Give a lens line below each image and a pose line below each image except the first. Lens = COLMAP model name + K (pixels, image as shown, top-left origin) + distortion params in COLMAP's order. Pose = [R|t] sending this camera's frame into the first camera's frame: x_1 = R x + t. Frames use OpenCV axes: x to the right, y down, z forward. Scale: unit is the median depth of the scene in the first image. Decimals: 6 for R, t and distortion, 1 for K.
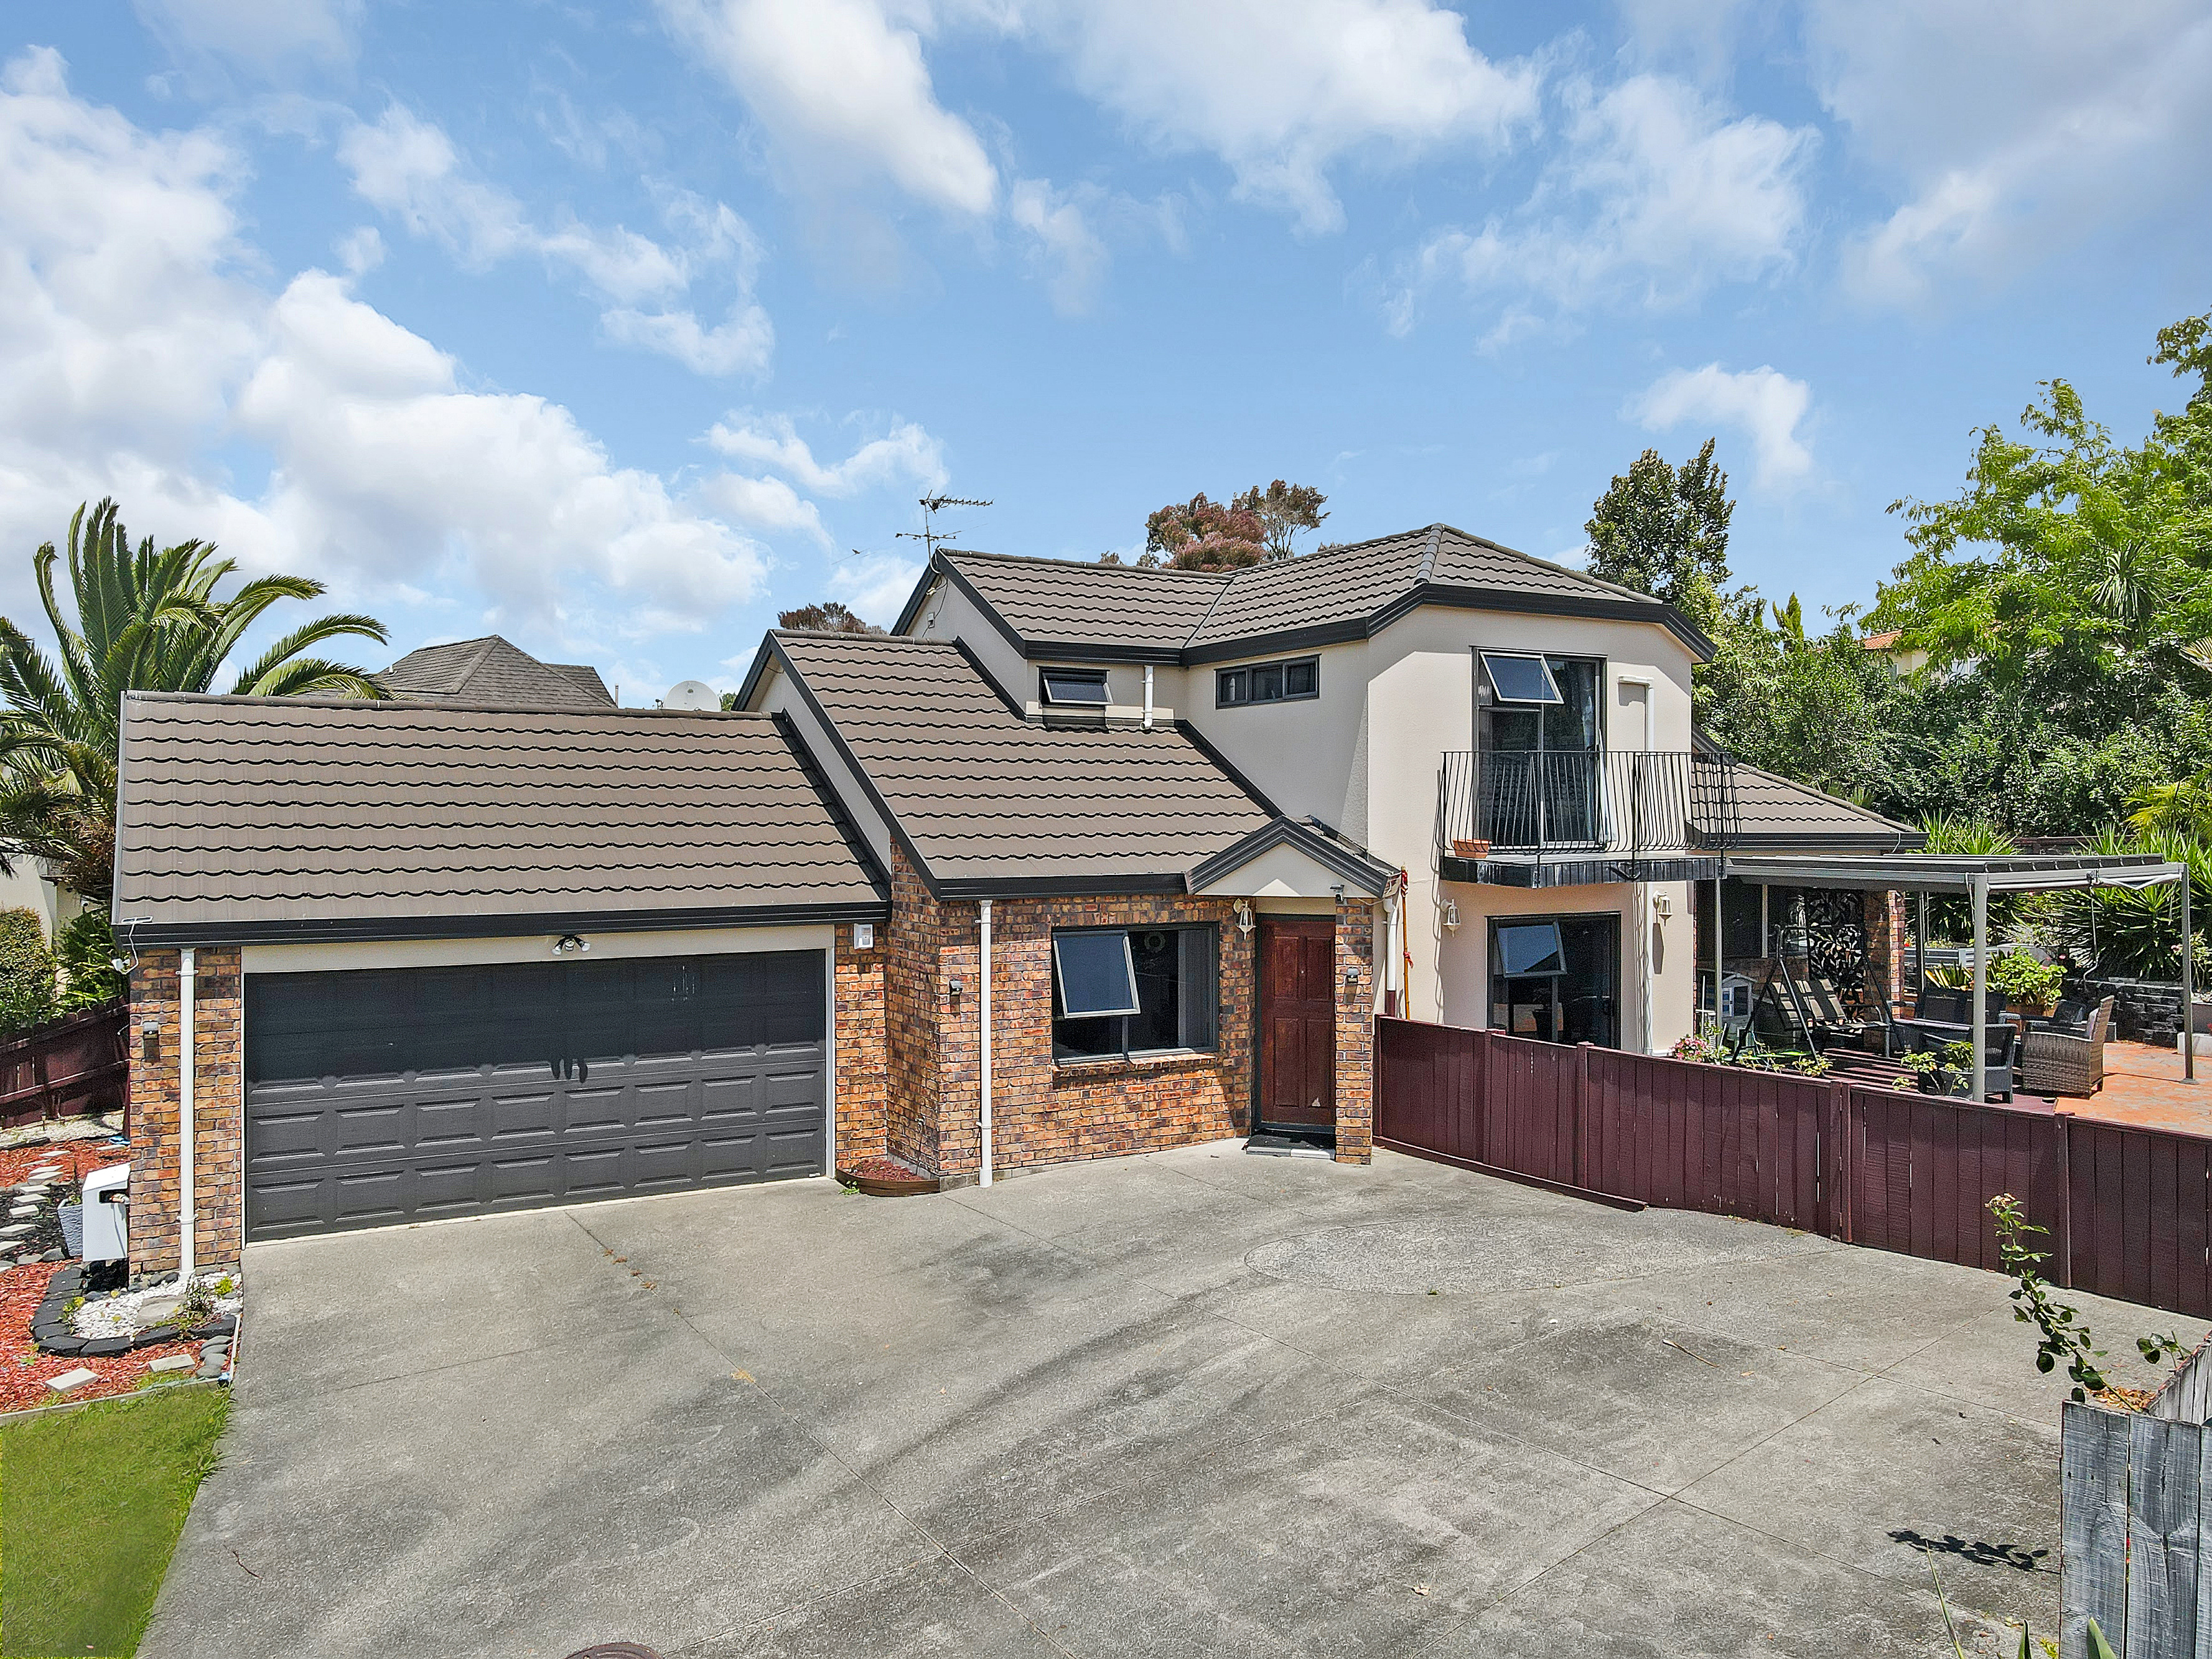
lens RADIAL K [[1589.2, 0, 1091.1], [0, 1589.2, 875.2], [0, 0, 1]] dist [0.050950, -0.044059]
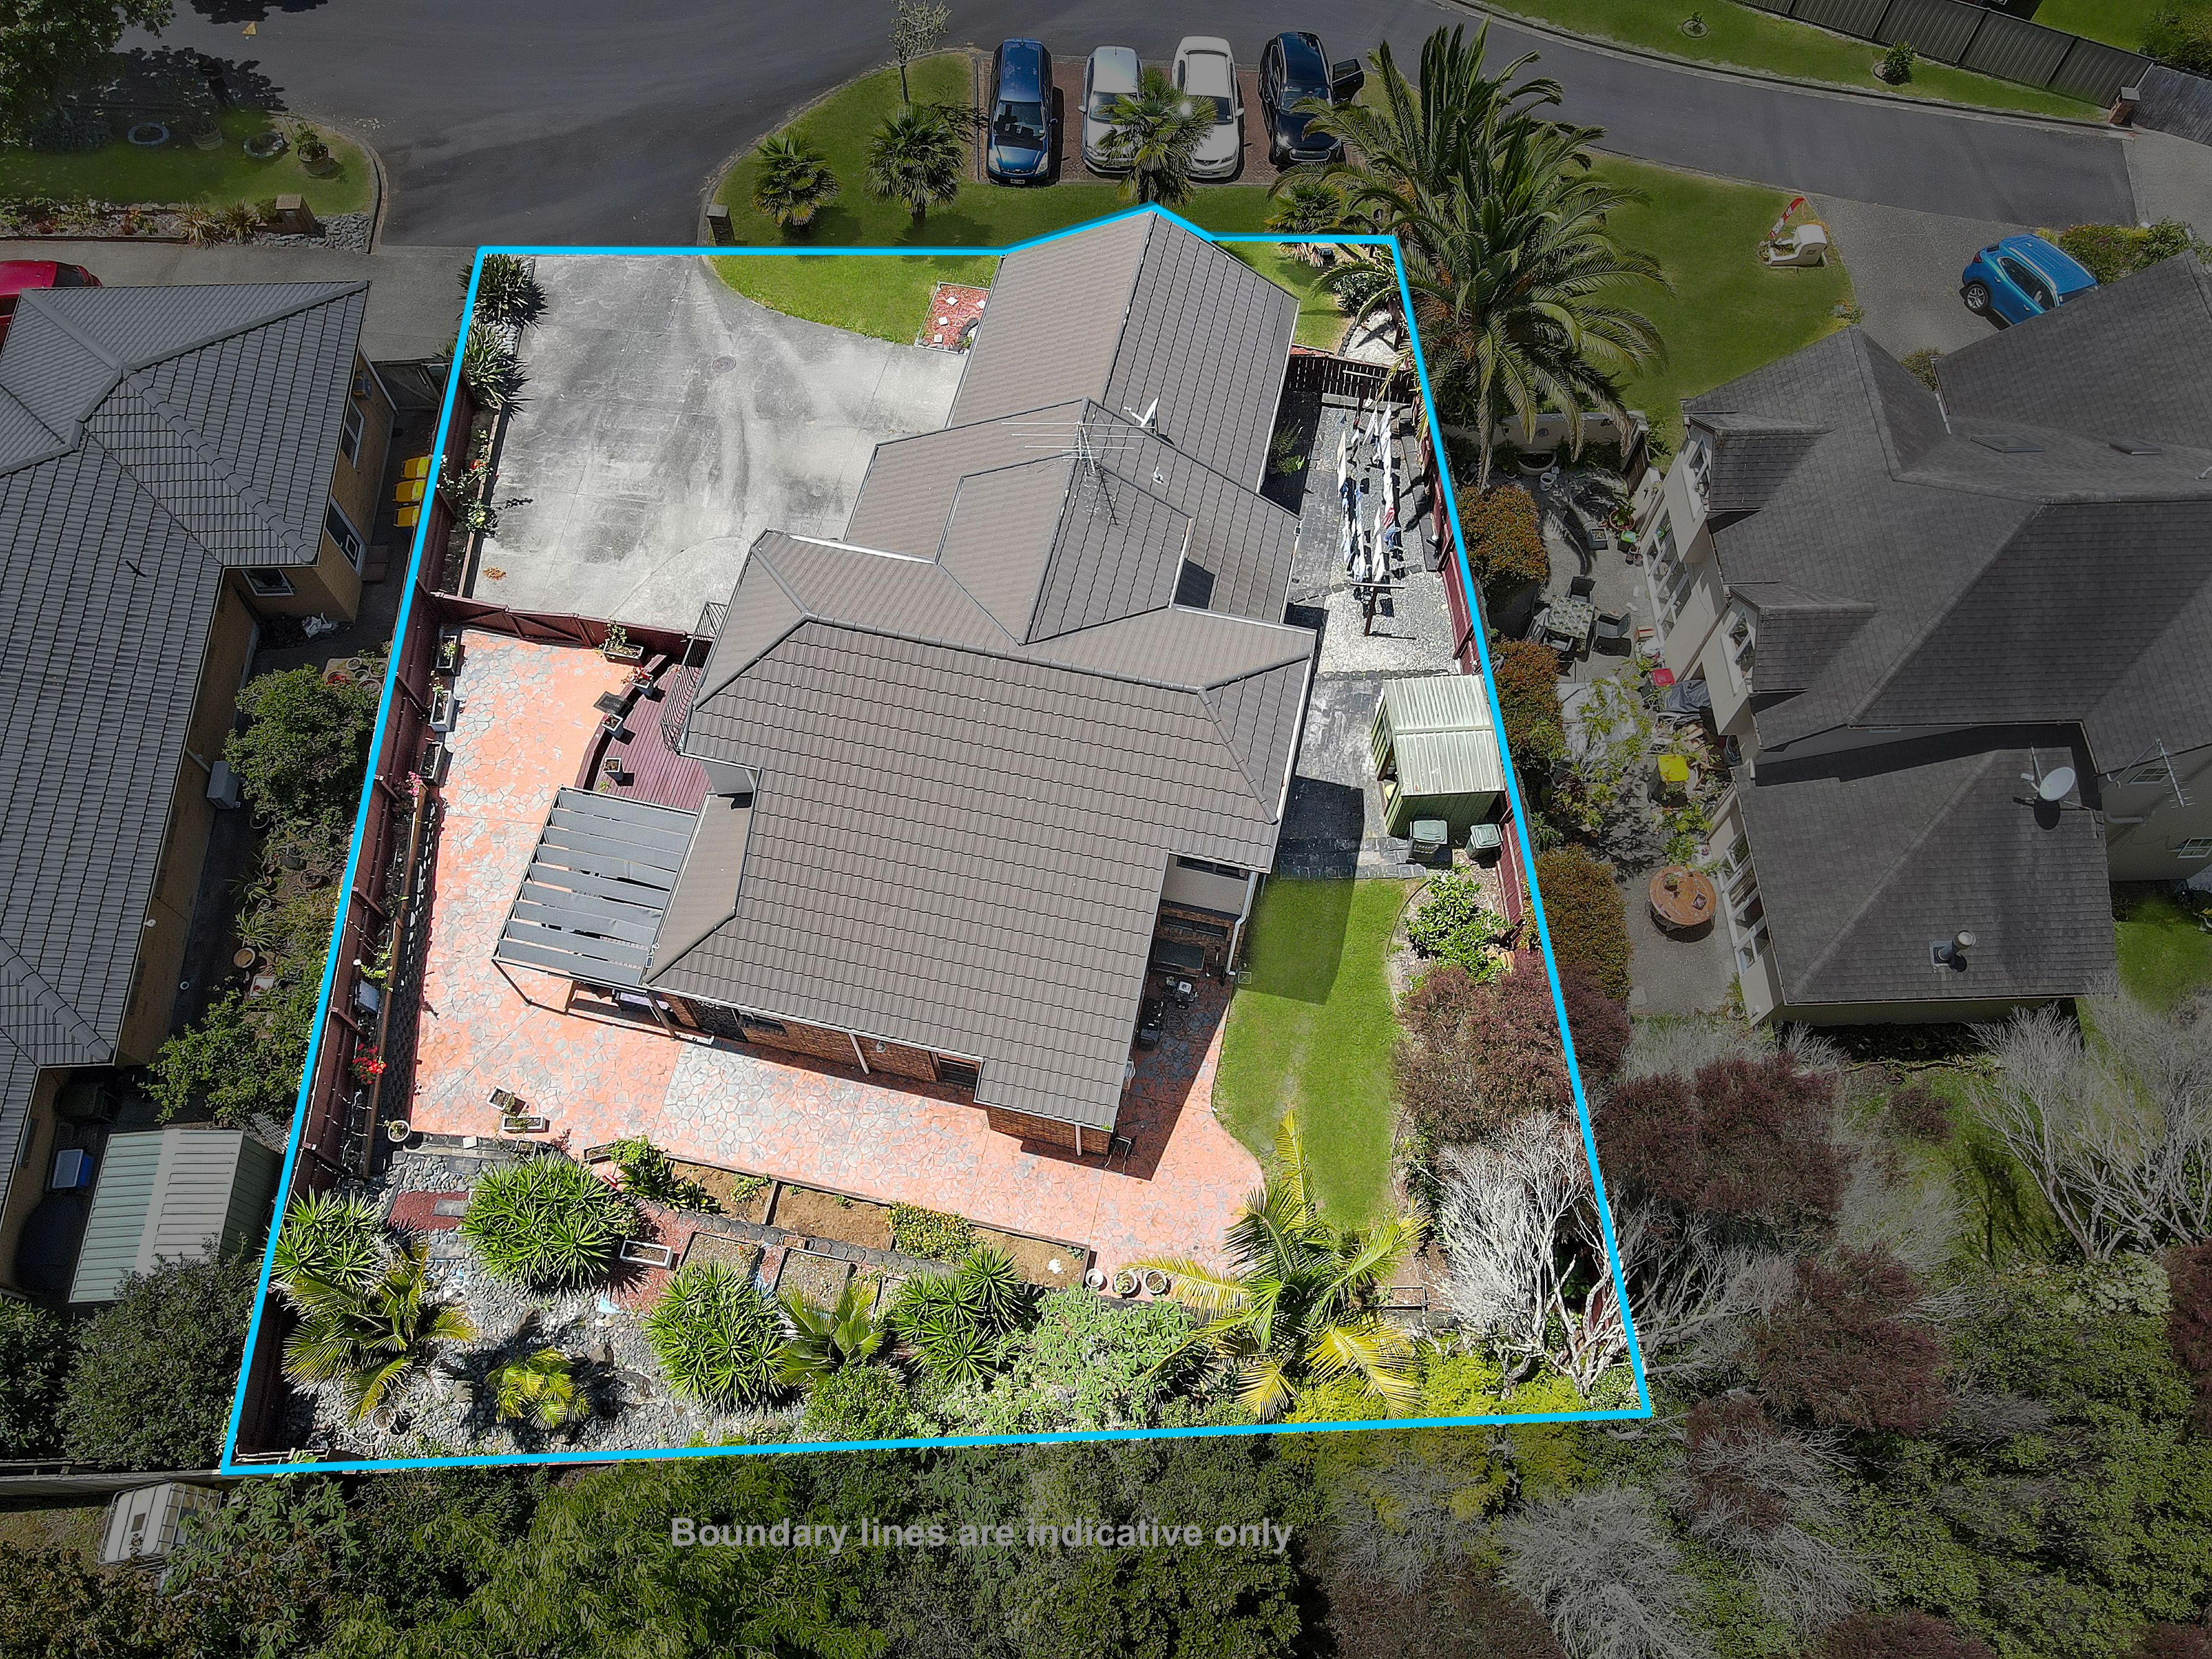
lens RADIAL K [[1589.2, 0, 1091.1], [0, 1589.2, 875.2], [0, 0, 1]] dist [0.050950, -0.044059]
pose [[-0.668400, 0.678095, -0.305659, 0.880230], [-0.024732, 0.390453, 0.920291, -1.996922], [0.743390, 0.622682, -0.244208, 2.260475]]
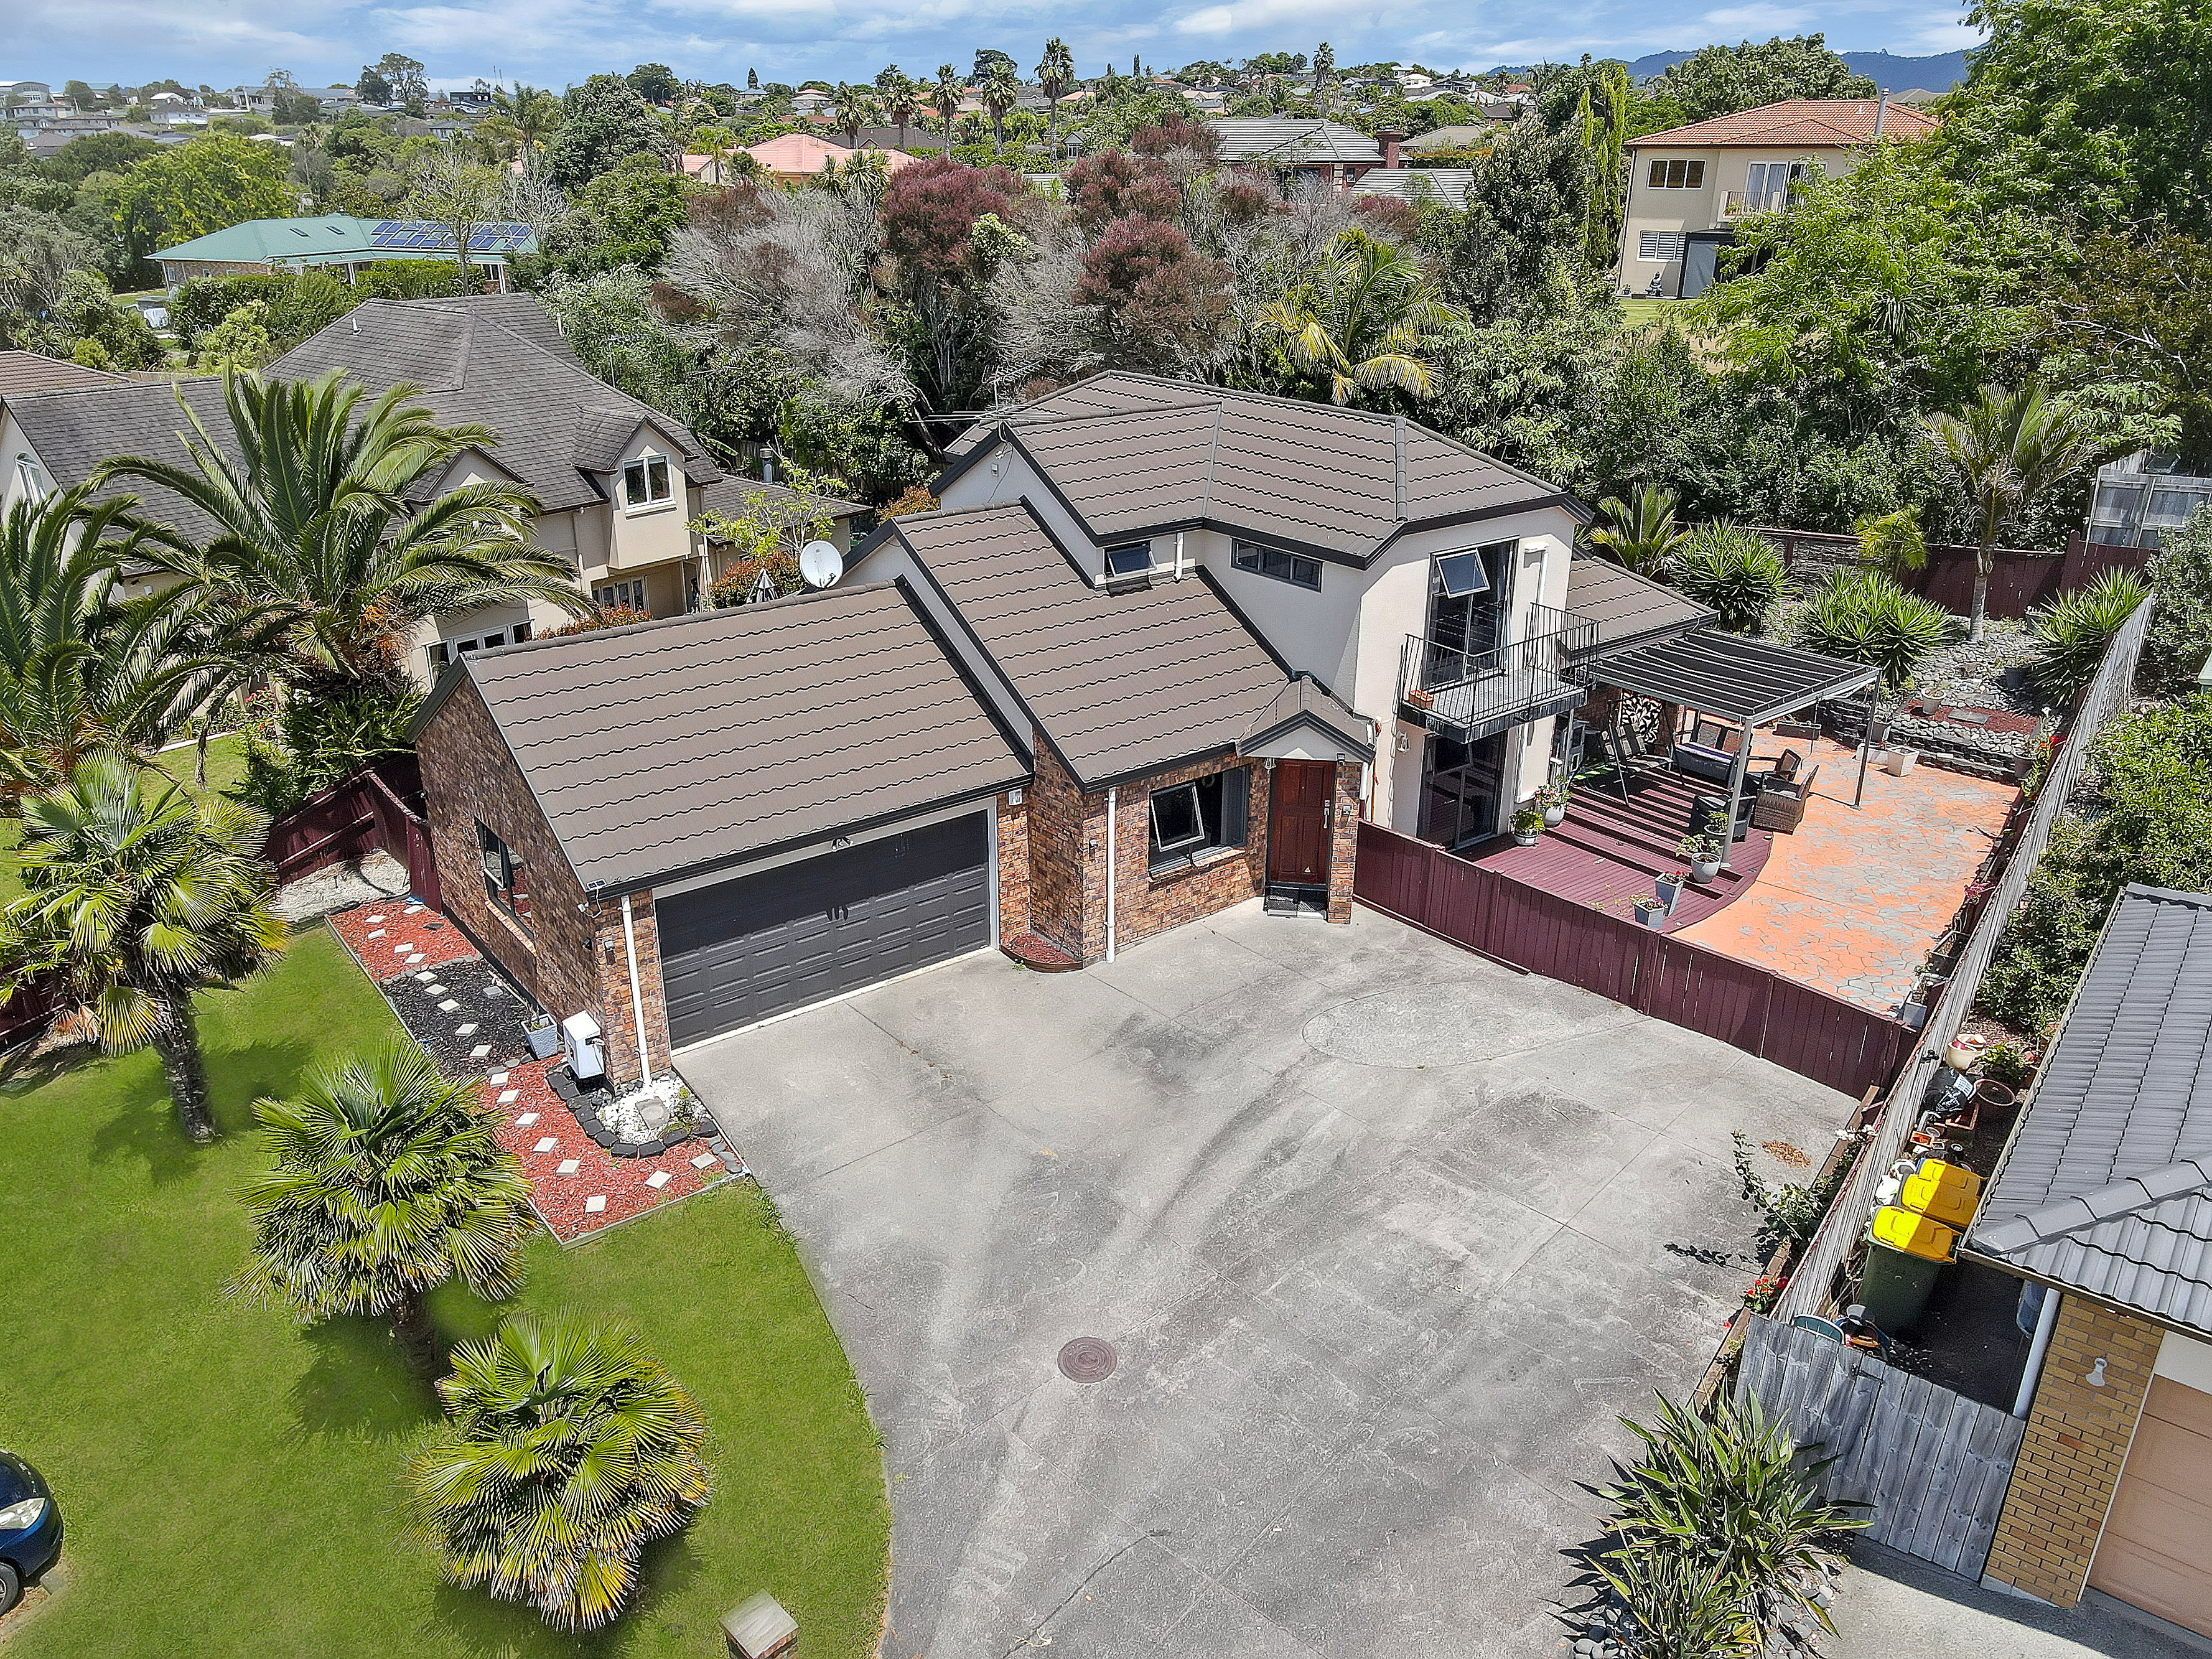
lens RADIAL K [[1572.8, 0, 1094.0], [0, 1572.8, 842.4], [0, 0, 1]] dist [0.037089, -0.041624]
pose [[0.990546, -0.052367, 0.126790, -0.277897], [0.003175, 0.932772, 0.360452, -0.473587], [-0.137142, -0.356642, 0.924121, -0.367783]]
